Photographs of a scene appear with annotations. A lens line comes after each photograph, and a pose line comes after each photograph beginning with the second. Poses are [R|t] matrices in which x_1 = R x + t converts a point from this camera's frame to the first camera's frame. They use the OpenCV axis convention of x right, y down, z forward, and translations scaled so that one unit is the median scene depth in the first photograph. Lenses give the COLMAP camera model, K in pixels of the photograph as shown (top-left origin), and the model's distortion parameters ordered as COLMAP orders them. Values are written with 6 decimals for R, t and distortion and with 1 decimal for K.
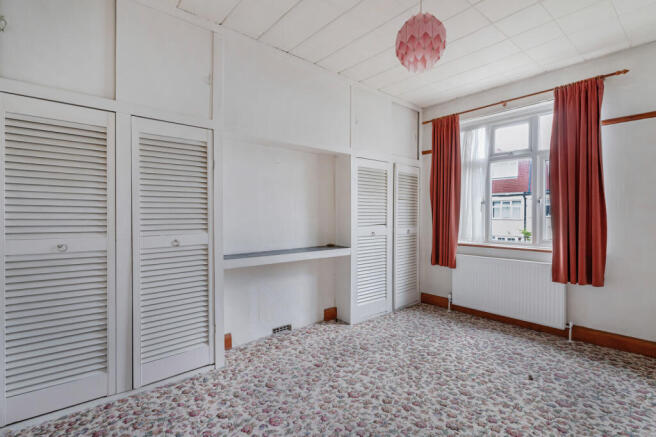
lens RADIAL K [[317.2, 0, 328.0], [0, 317.2, 218.5], [0, 0, 1]] dist [0.026985, -0.016183]
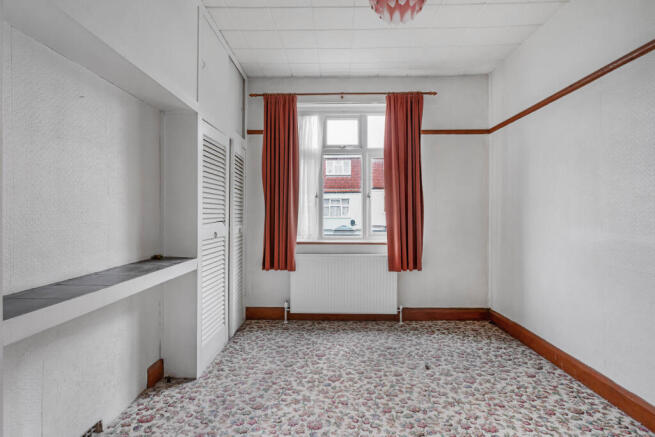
lens RADIAL K [[344.0, 0, 327.5], [0, 344.0, 218.5], [0, 0, 1]] dist [-0.017882, 0.000699]
pose [[0.664125, -0.011688, 0.747530, -0.261736], [0.006541, 0.999930, 0.009823, 0.004456], [-0.747593, -0.001634, 0.664155, 0.337567]]
